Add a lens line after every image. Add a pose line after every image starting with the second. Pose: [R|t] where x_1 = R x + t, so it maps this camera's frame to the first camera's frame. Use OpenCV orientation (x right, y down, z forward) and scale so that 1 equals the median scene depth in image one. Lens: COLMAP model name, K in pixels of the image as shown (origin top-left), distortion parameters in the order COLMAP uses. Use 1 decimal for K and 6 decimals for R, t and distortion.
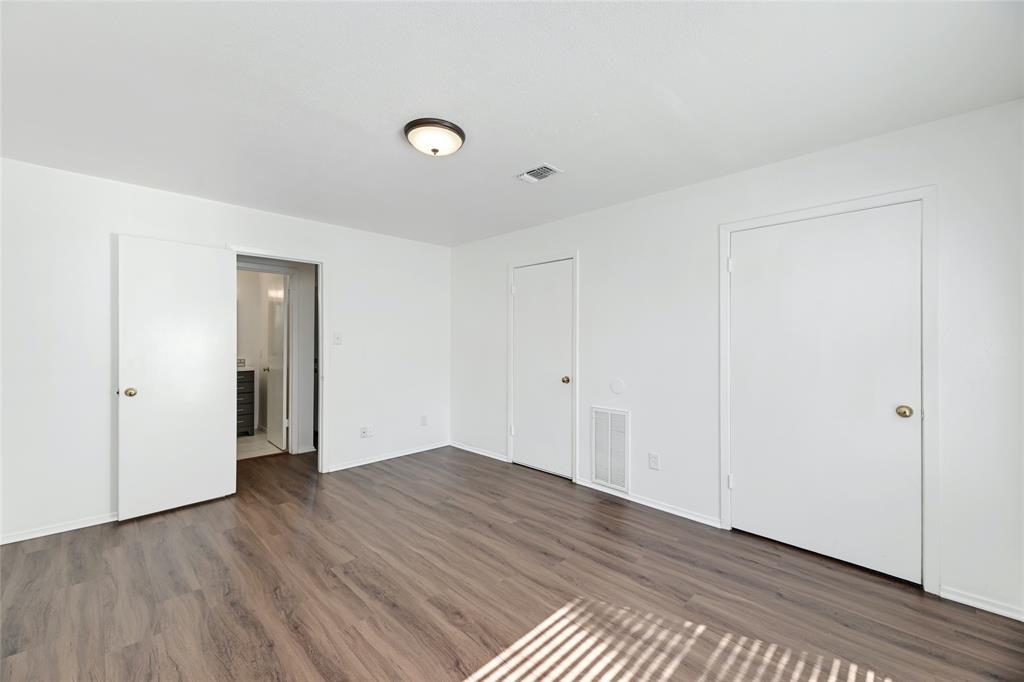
lens RADIAL K [[421.6, 0, 507.5], [0, 421.6, 340.5], [0, 0, 1]] dist [0.018614, -0.003744]
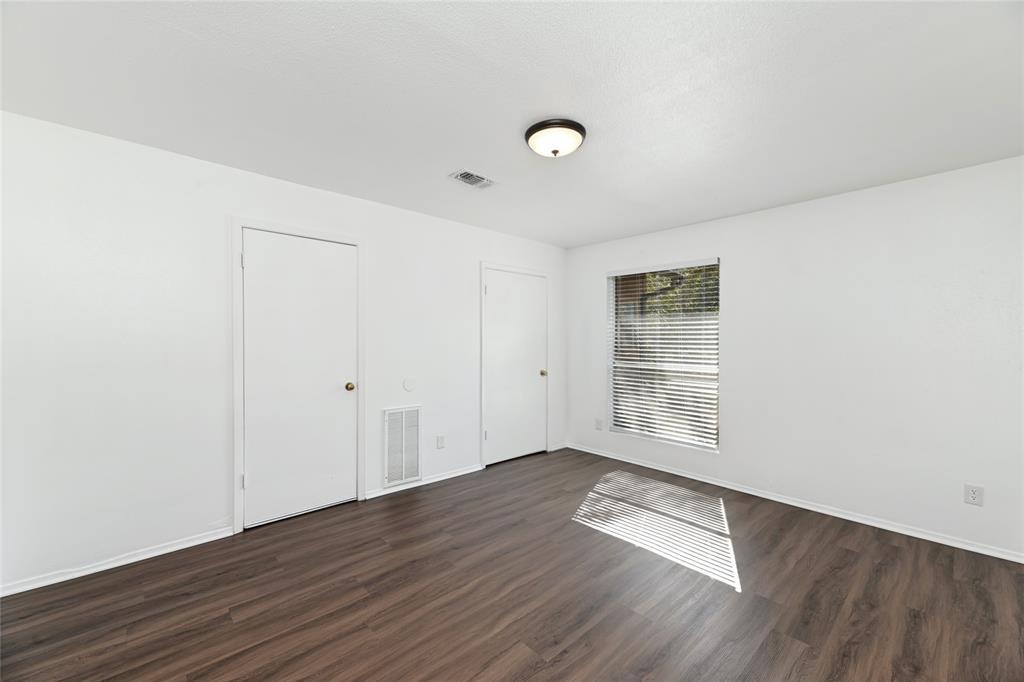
lens RADIAL K [[421.6, 0, 510.5], [0, 421.6, 339.6], [0, 0, 1]] dist [0.018614, -0.003744]
pose [[0.026320, -0.006534, 0.999632, -0.844896], [-0.002902, 0.999974, 0.006612, -0.011115], [-0.999649, -0.003075, 0.026301, 0.775762]]
